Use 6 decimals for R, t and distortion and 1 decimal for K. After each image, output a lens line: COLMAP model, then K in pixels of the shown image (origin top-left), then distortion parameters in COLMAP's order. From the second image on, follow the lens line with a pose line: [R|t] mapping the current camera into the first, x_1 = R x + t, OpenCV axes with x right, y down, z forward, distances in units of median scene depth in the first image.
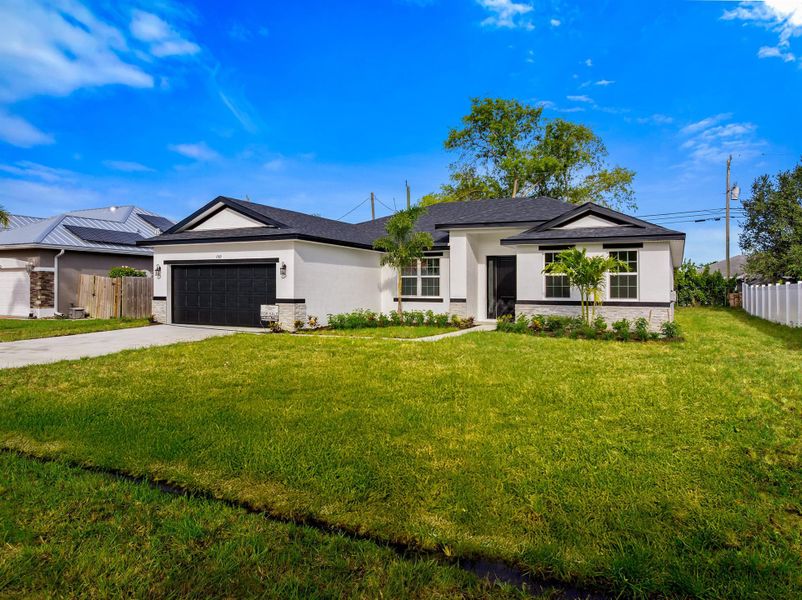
lens RADIAL K [[560.4, 0, 401.0], [0, 560.4, 300.0], [0, 0, 1]] dist [-0.032314, -0.000778]
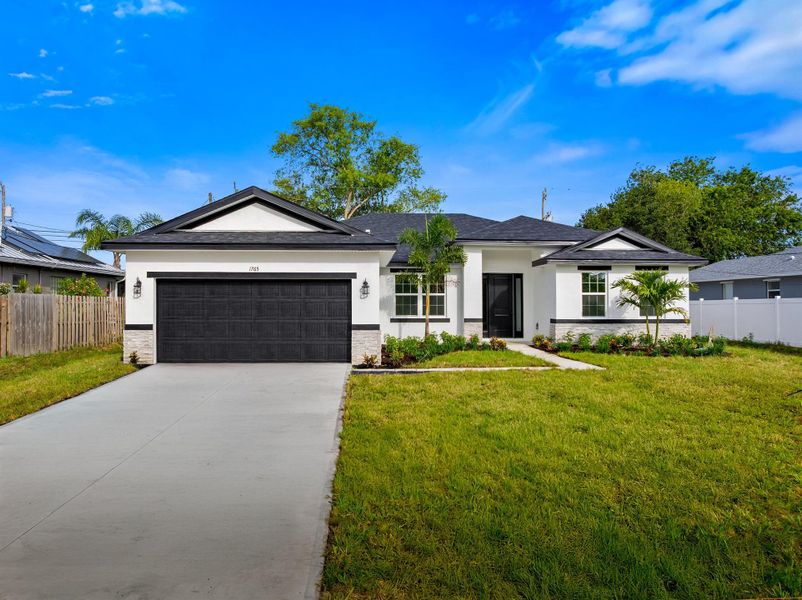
lens RADIAL K [[560.4, 0, 401.0], [0, 560.4, 300.0], [0, 0, 1]] dist [-0.032314, -0.000778]
pose [[0.874278, -0.004346, 0.485406, -0.483747], [0.014230, 0.999760, -0.016681, -0.020283], [-0.485217, 0.021491, 0.874130, 0.248627]]
